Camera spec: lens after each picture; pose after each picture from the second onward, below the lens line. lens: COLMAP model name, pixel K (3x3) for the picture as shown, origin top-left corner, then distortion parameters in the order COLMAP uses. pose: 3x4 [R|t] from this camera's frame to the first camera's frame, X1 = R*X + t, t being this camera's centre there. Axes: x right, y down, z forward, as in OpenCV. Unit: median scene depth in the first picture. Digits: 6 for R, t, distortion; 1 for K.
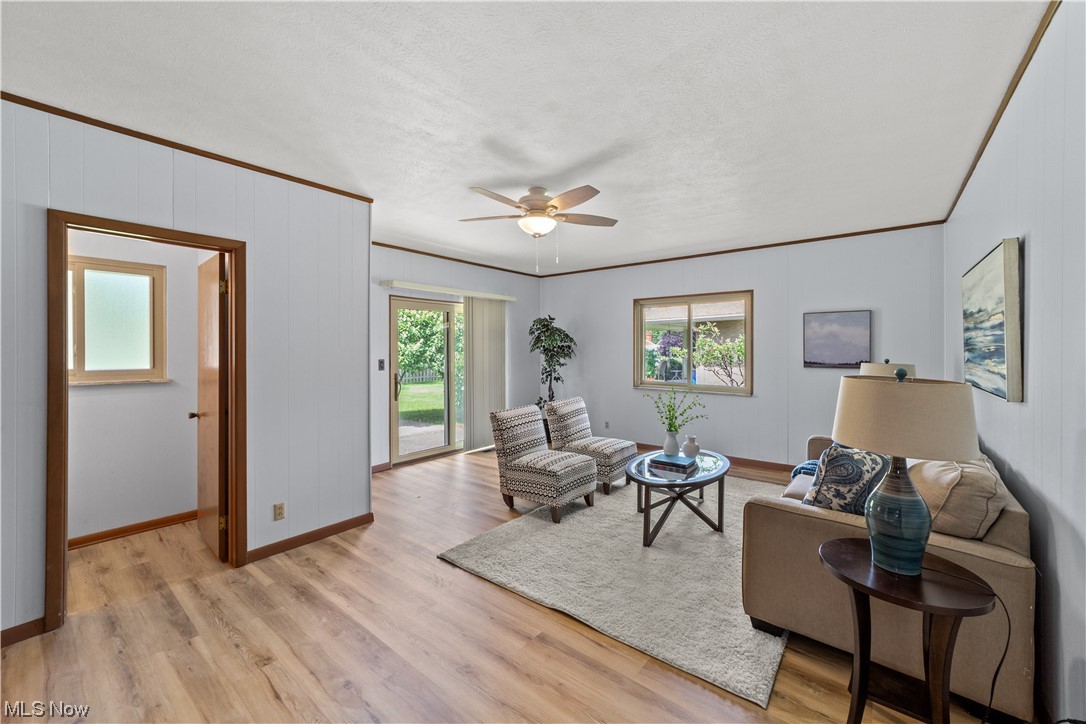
lens RADIAL K [[428.8, 0, 548.1], [0, 428.8, 350.0], [0, 0, 1]] dist [-0.014840, 0.008259]
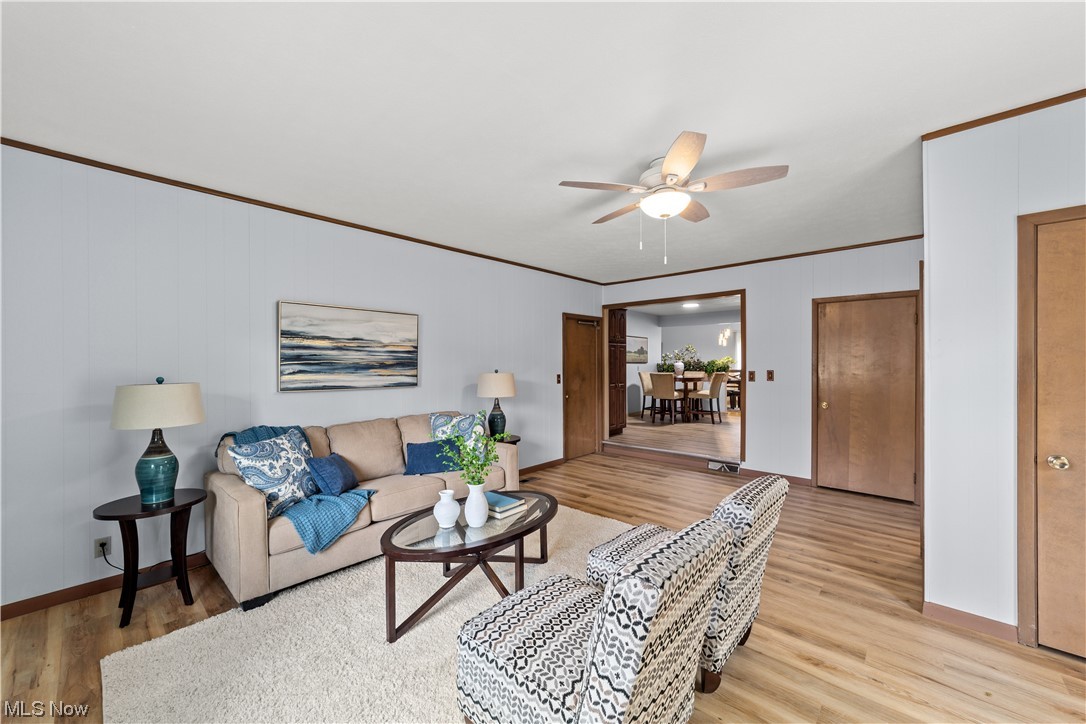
lens RADIAL K [[424.1, 0, 538.6], [0, 424.1, 368.1], [0, 0, 1]] dist [-0.017693, 0.009414]
pose [[-0.996963, 0.008284, 0.077431, 0.147738], [0.008902, 0.999931, 0.007638, 0.000471], [-0.077362, 0.008304, -0.996968, 1.762606]]
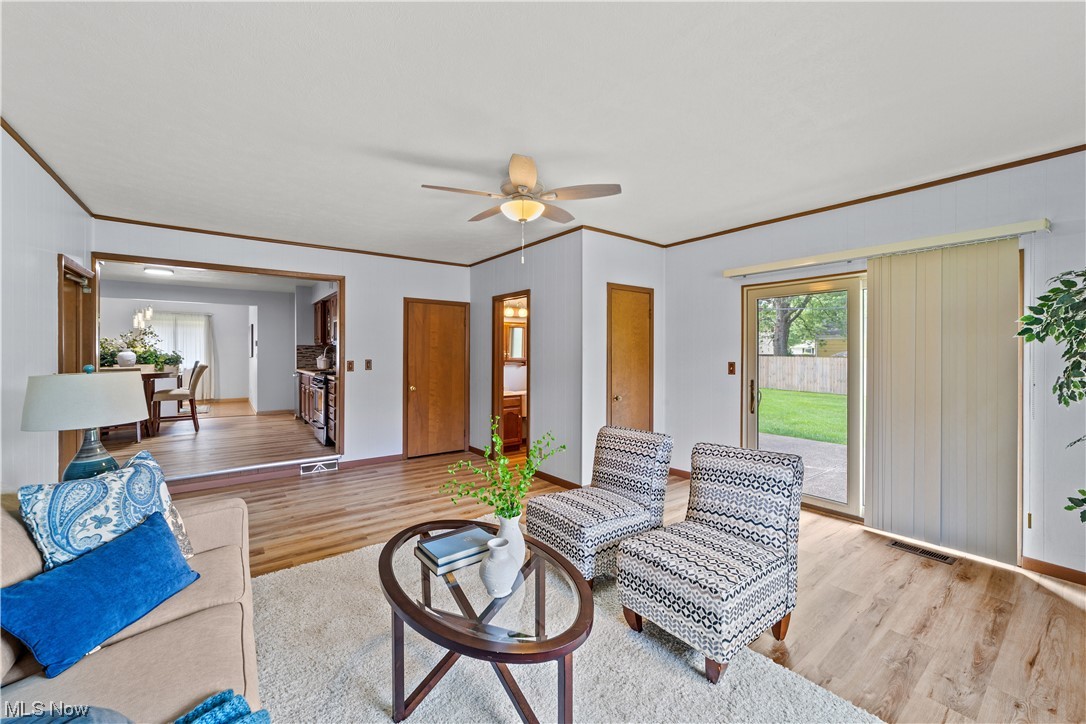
lens RADIAL K [[430.1, 0, 547.4], [0, 430.1, 358.4], [0, 0, 1]] dist [-0.021625, 0.009682]
pose [[-0.242334, 0.017367, -0.970038, 0.808110], [0.003857, 0.999849, 0.016937, -0.002456], [0.970185, 0.000363, -0.242364, 1.234494]]
